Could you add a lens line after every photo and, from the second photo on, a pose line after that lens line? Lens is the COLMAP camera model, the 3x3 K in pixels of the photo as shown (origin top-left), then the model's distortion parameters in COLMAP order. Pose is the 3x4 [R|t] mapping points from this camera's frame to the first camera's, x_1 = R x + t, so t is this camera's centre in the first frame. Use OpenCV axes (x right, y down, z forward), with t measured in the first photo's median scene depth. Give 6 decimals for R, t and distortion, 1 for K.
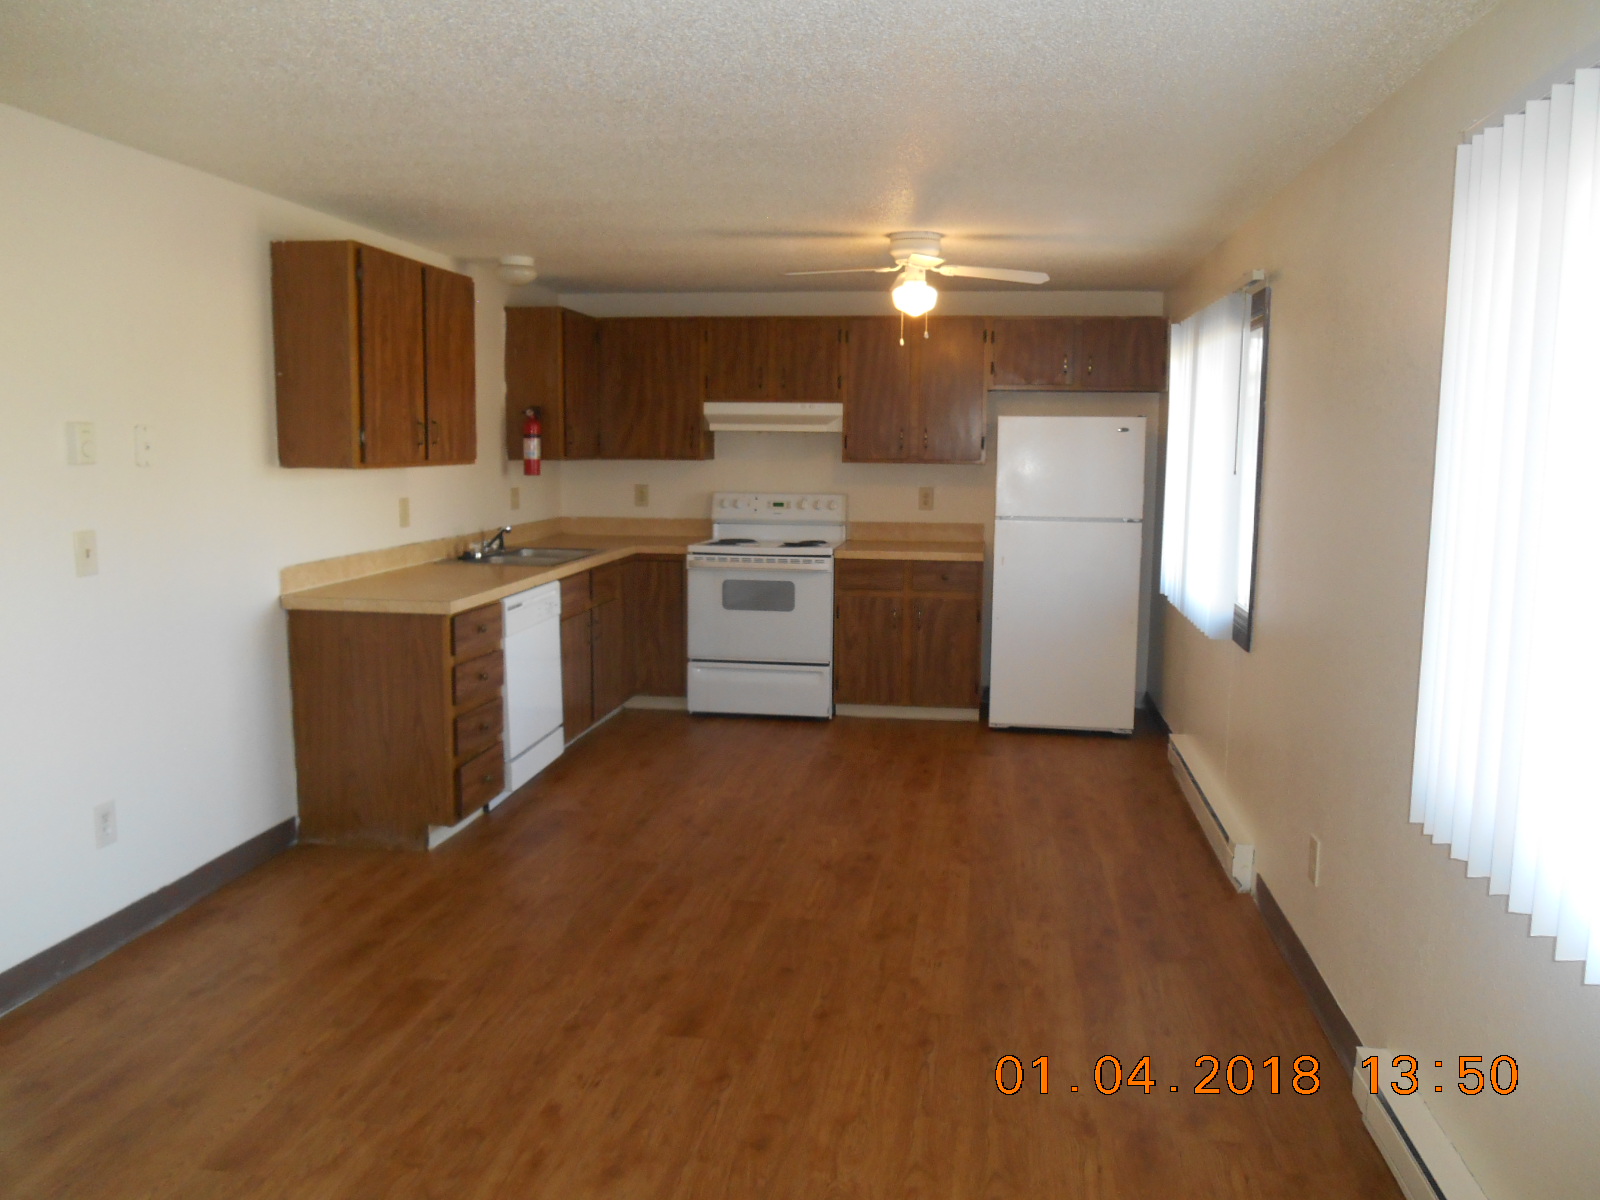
lens RADIAL K [[1226.4, 0, 800.0], [0, 1226.4, 600.0], [0, 0, 1]] dist [-0.191544, 0.000502]
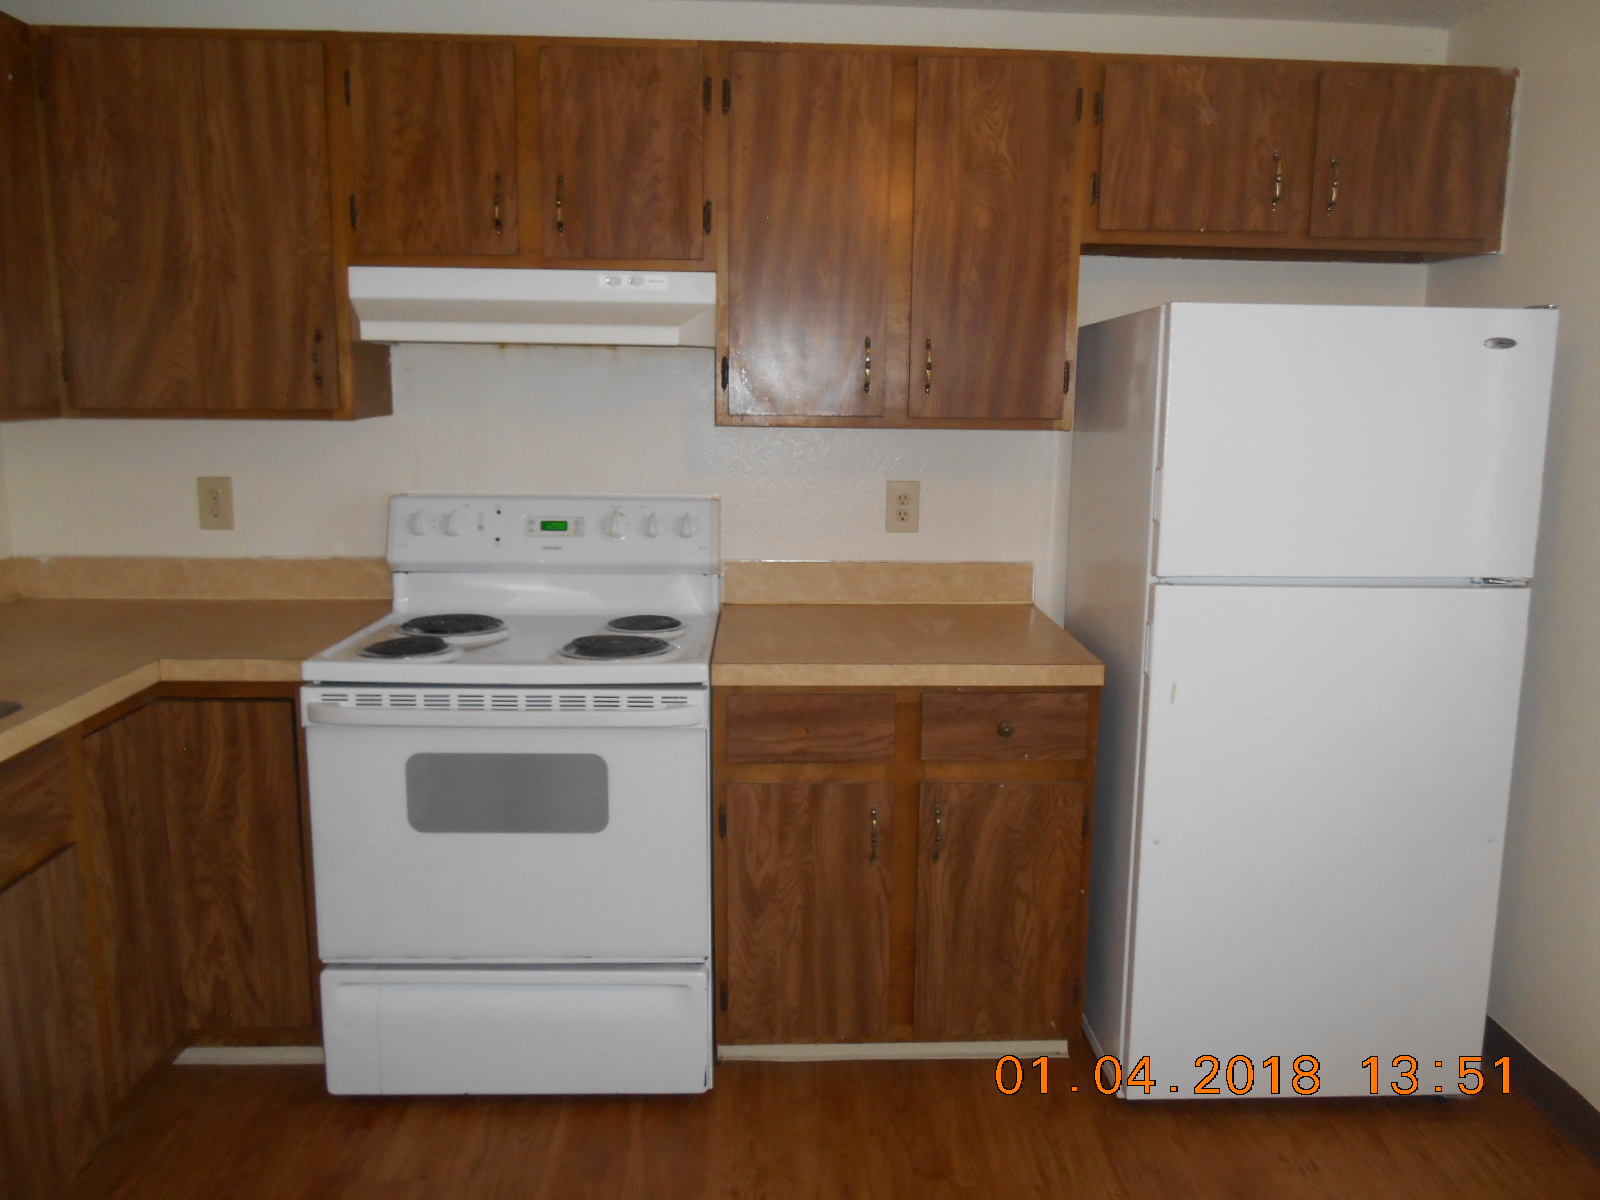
lens RADIAL K [[1266.0, 0, 836.6], [0, 1266.0, 594.6], [0, 0, 1]] dist [-0.059889, 0.002470]
pose [[0.979258, -0.027657, 0.200720, -0.011208], [0.019076, 0.998825, 0.044559, -0.076877], [-0.201716, -0.039806, 0.978635, 0.603084]]
